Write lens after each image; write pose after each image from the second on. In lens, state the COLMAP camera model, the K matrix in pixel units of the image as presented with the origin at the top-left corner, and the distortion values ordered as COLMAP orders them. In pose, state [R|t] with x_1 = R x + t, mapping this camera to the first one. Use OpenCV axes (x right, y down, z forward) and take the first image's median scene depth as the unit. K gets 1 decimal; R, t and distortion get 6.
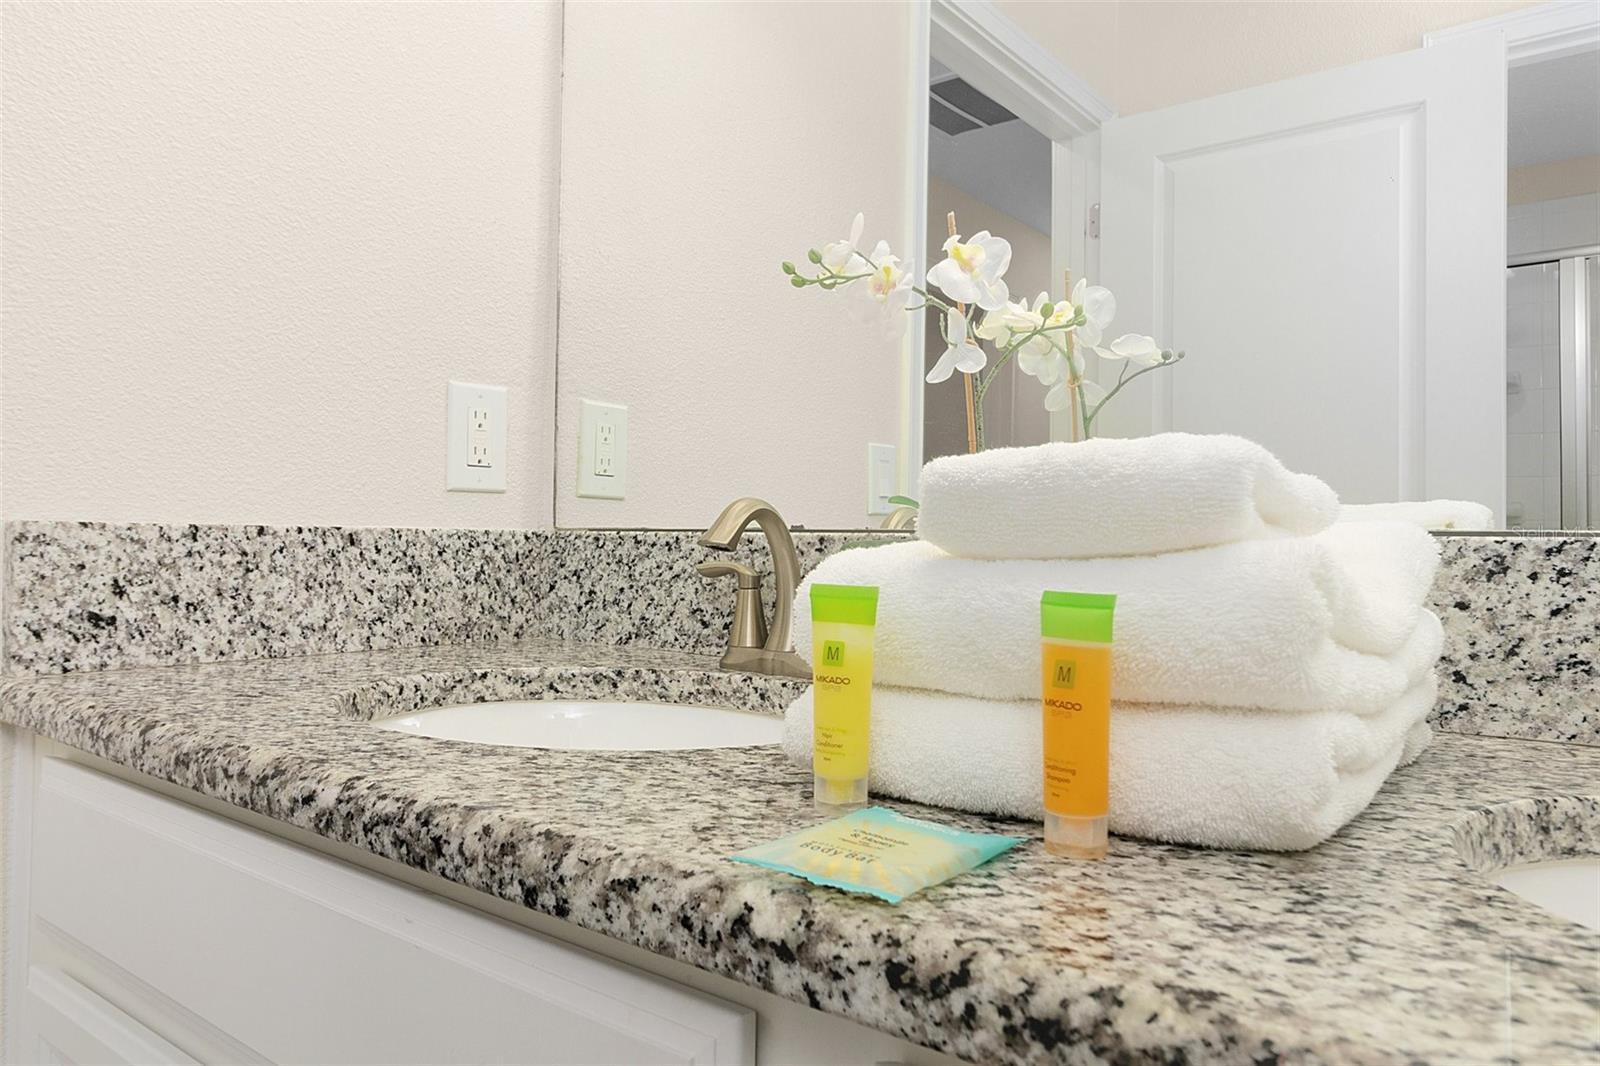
lens RADIAL K [[1093.7, 0, 800.0], [0, 1093.7, 533.0], [0, 0, 1]] dist [0.004079, -0.000519]
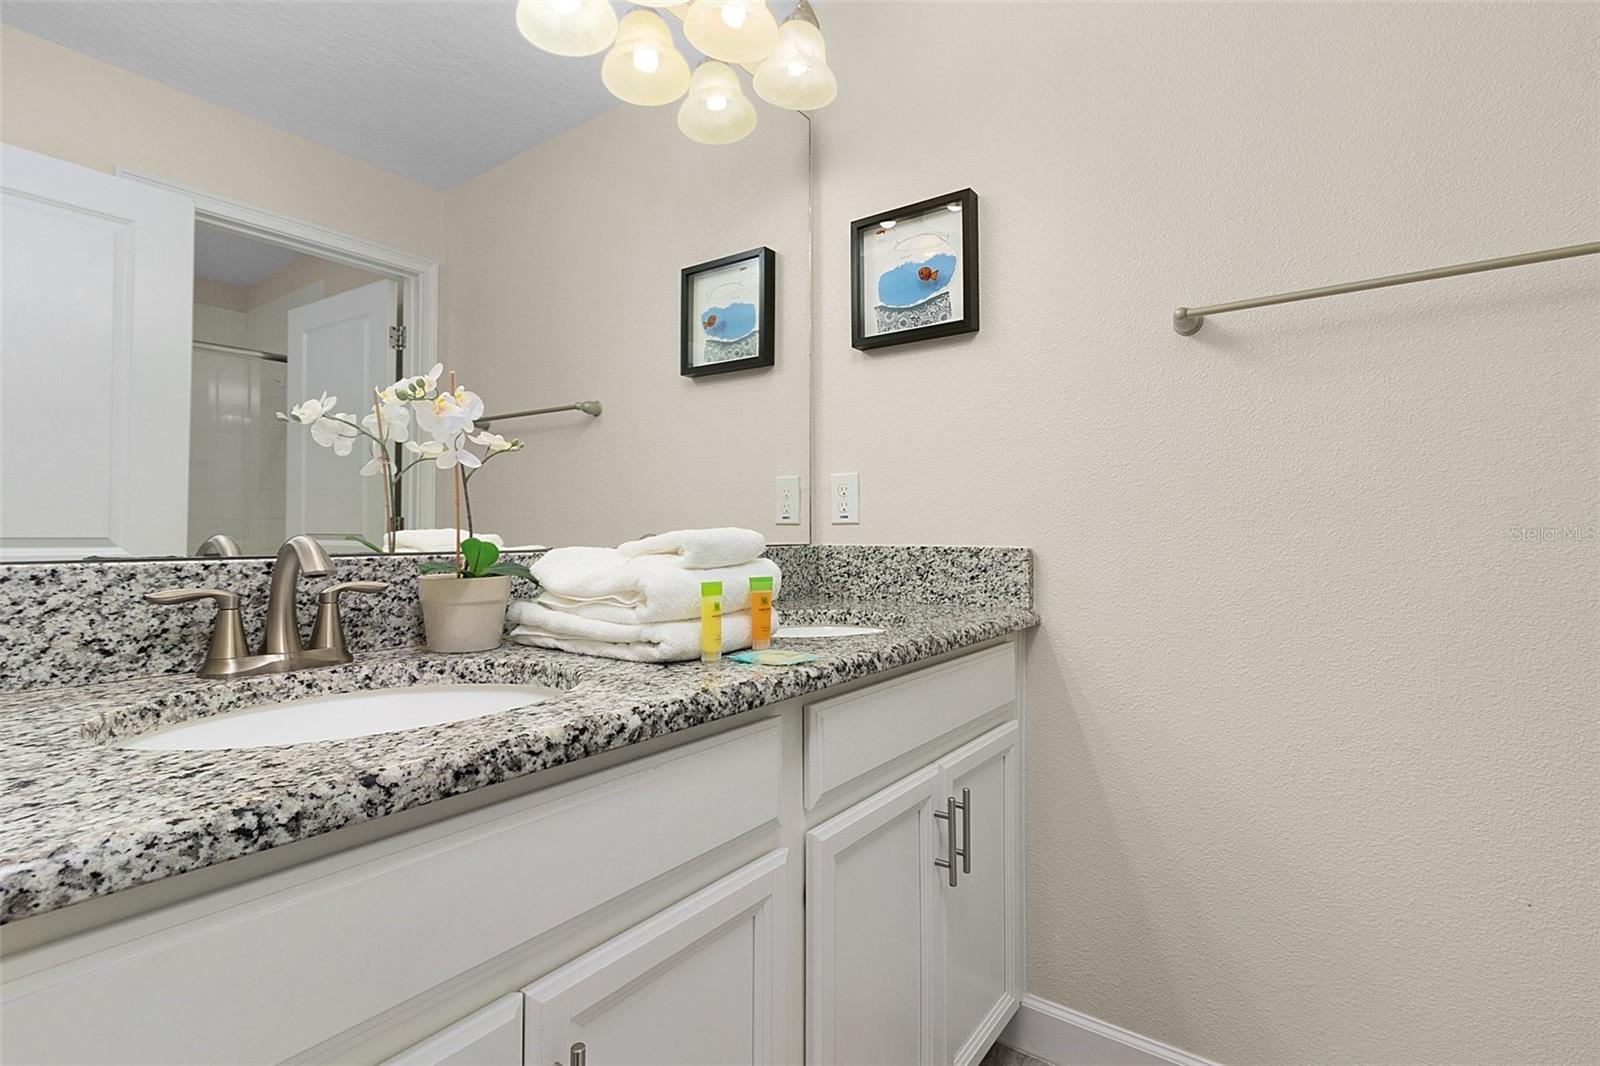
lens RADIAL K [[755.0, 0, 800.3], [0, 755.0, 508.0], [0, 0, 1]] dist [0.000642, 0.000810]
pose [[-0.047383, 0.021011, 0.998656, -0.943783], [-0.010723, 0.999710, -0.021542, -0.050764], [-0.998819, -0.011730, -0.047144, 0.433361]]
